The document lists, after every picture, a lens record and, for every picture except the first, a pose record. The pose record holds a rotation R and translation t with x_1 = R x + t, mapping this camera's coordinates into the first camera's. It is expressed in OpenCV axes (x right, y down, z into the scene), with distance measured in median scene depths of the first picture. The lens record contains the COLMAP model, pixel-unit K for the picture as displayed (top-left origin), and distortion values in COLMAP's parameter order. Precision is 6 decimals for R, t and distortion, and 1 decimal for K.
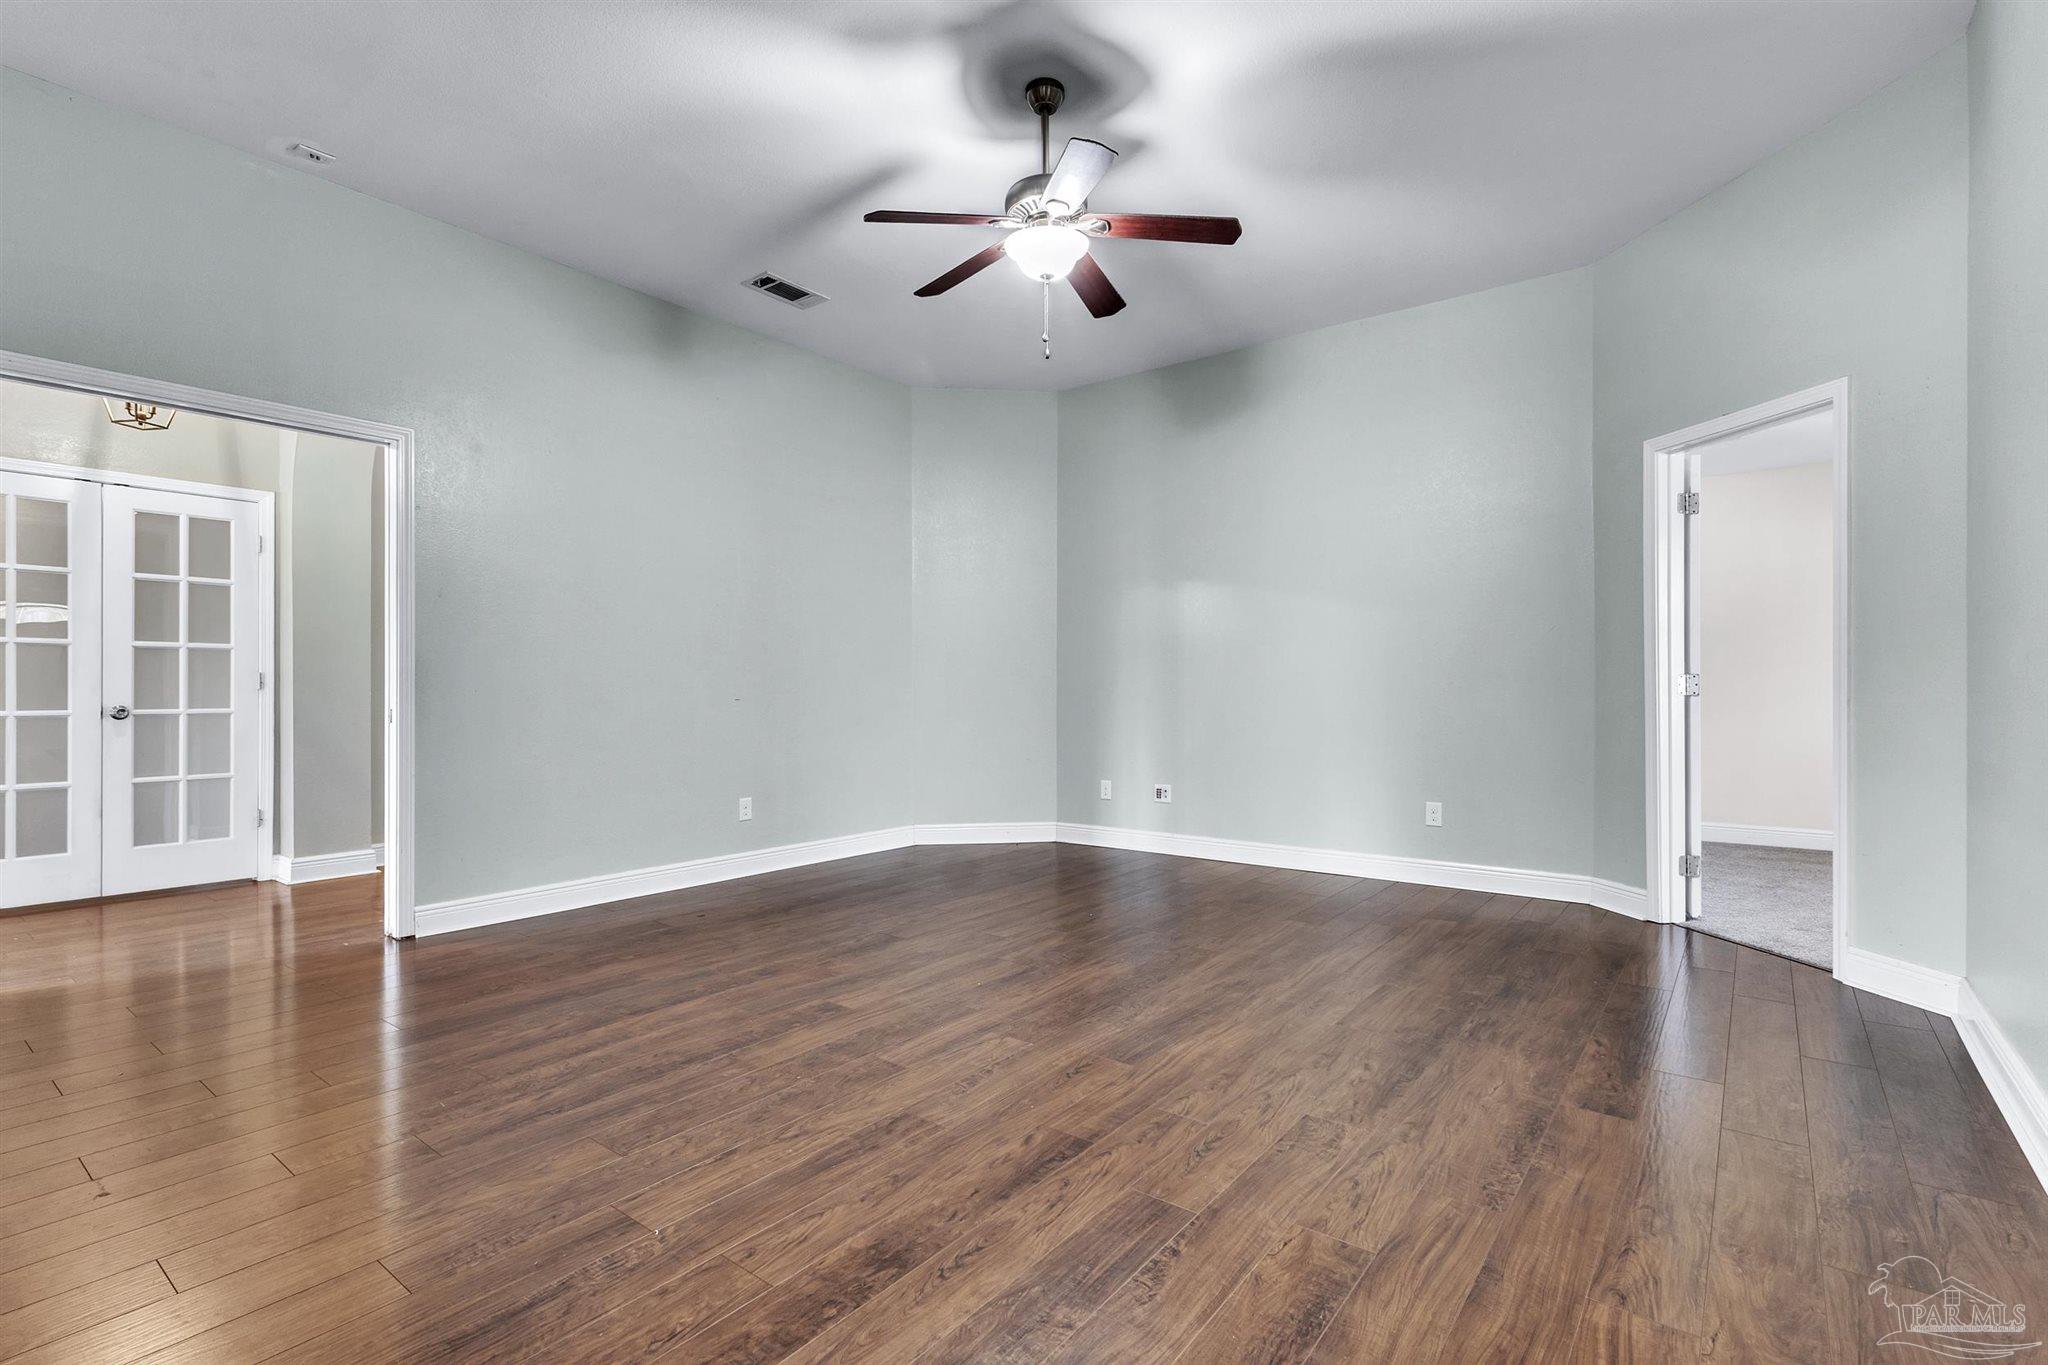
lens RADIAL K [[957.5, 0, 1021.7], [0, 957.5, 678.4], [0, 0, 1]] dist [-0.001558, 0.002901]
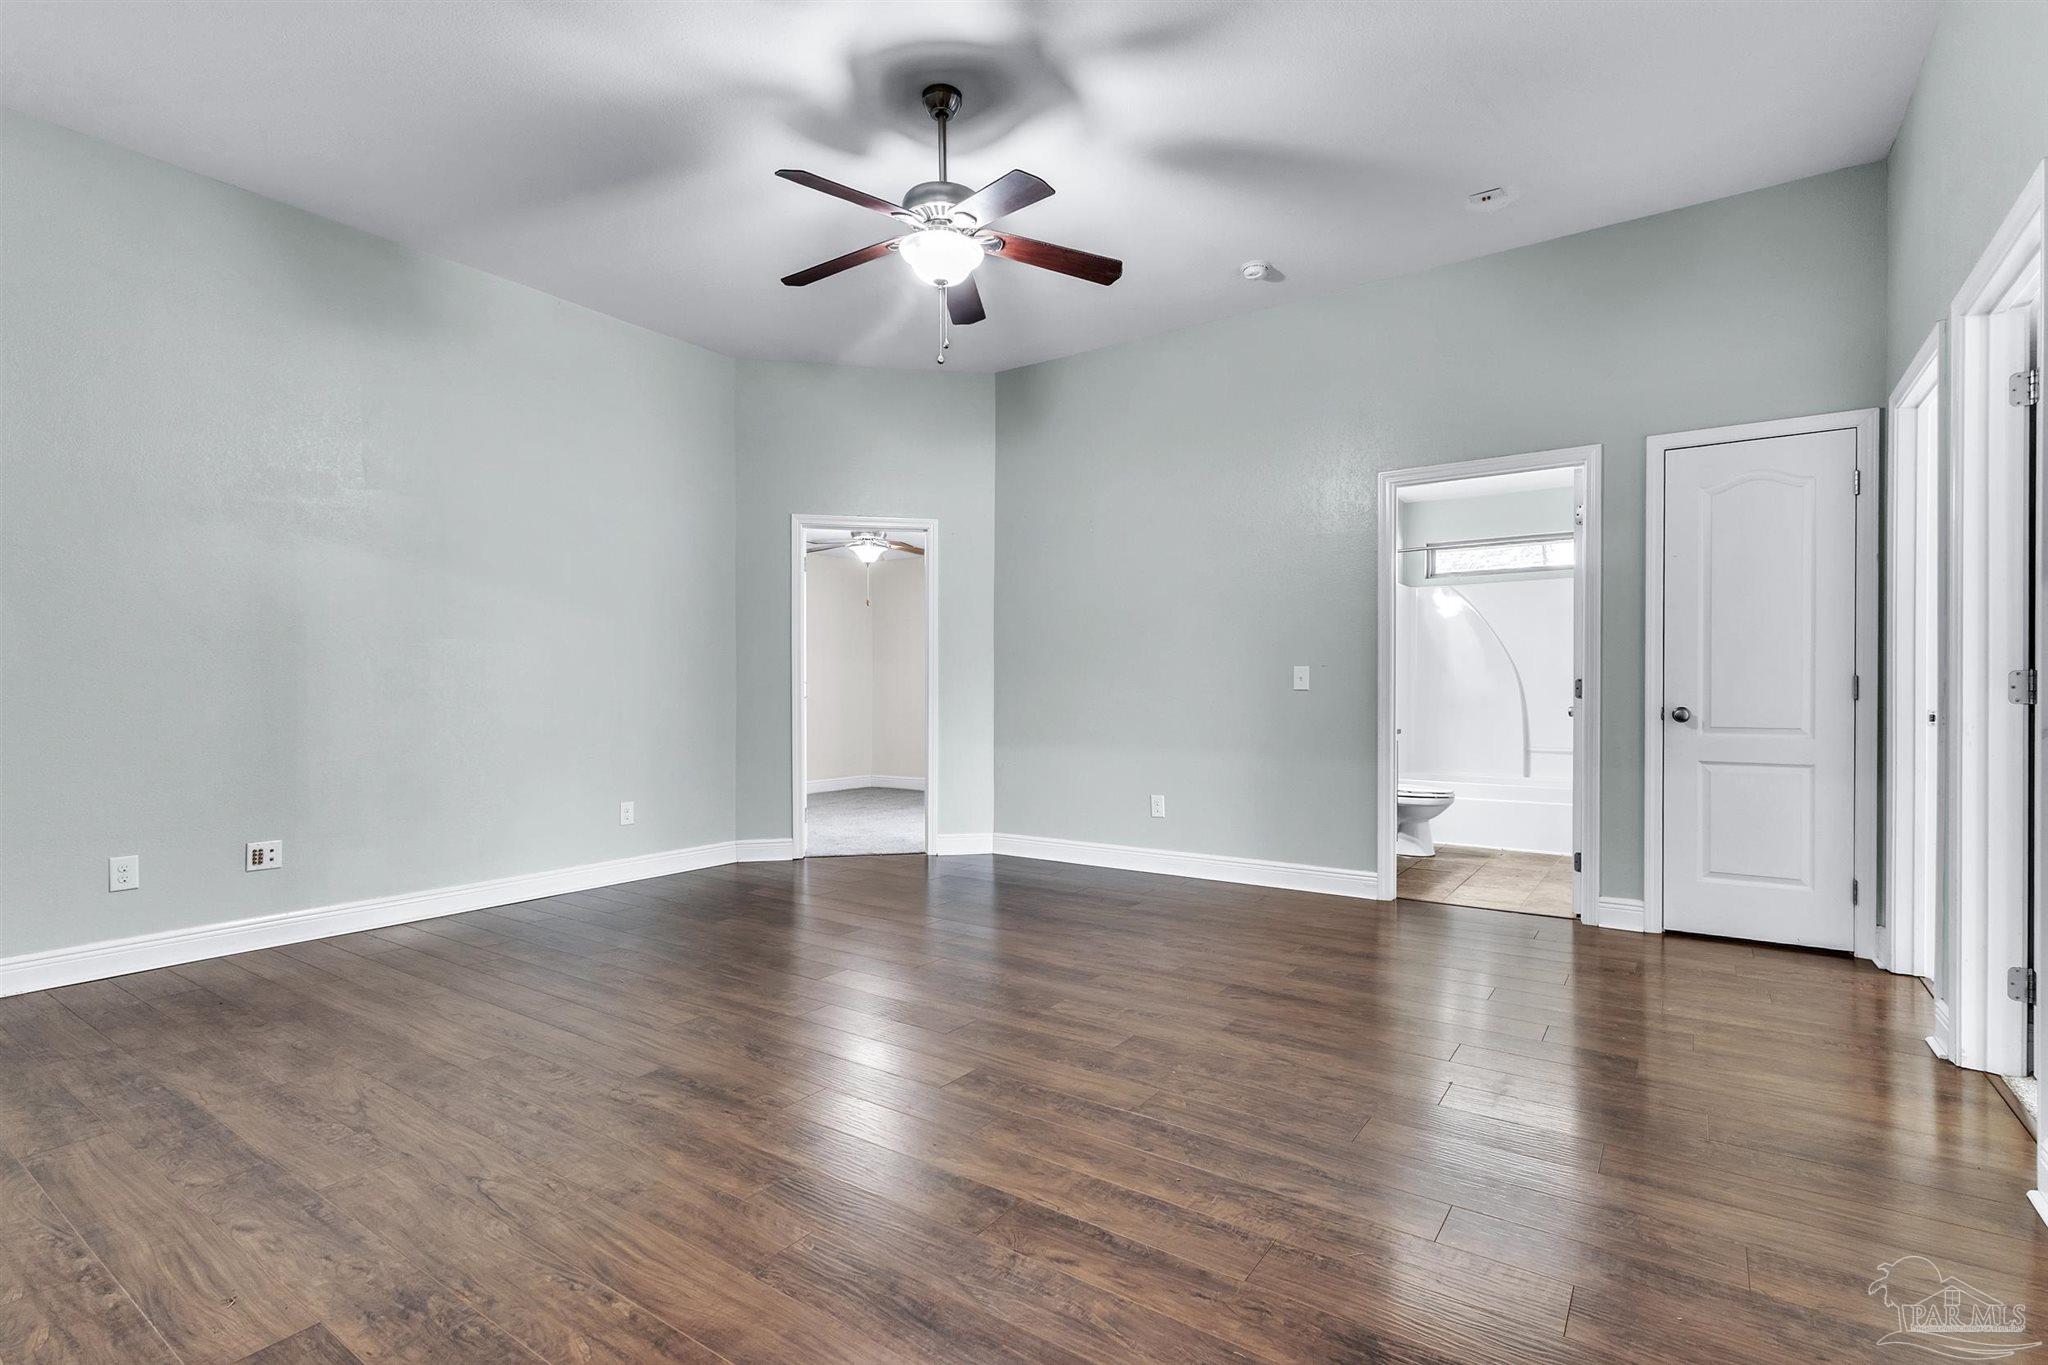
lens RADIAL K [[957.5, 0, 1026.0], [0, 957.5, 693.7], [0, 0, 1]] dist [-0.001558, 0.002901]
pose [[-0.056188, -0.000521, 0.998420, -1.186864], [-0.006360, 0.999980, 0.000164, 0.013735], [-0.998400, -0.006341, -0.056190, 1.162999]]
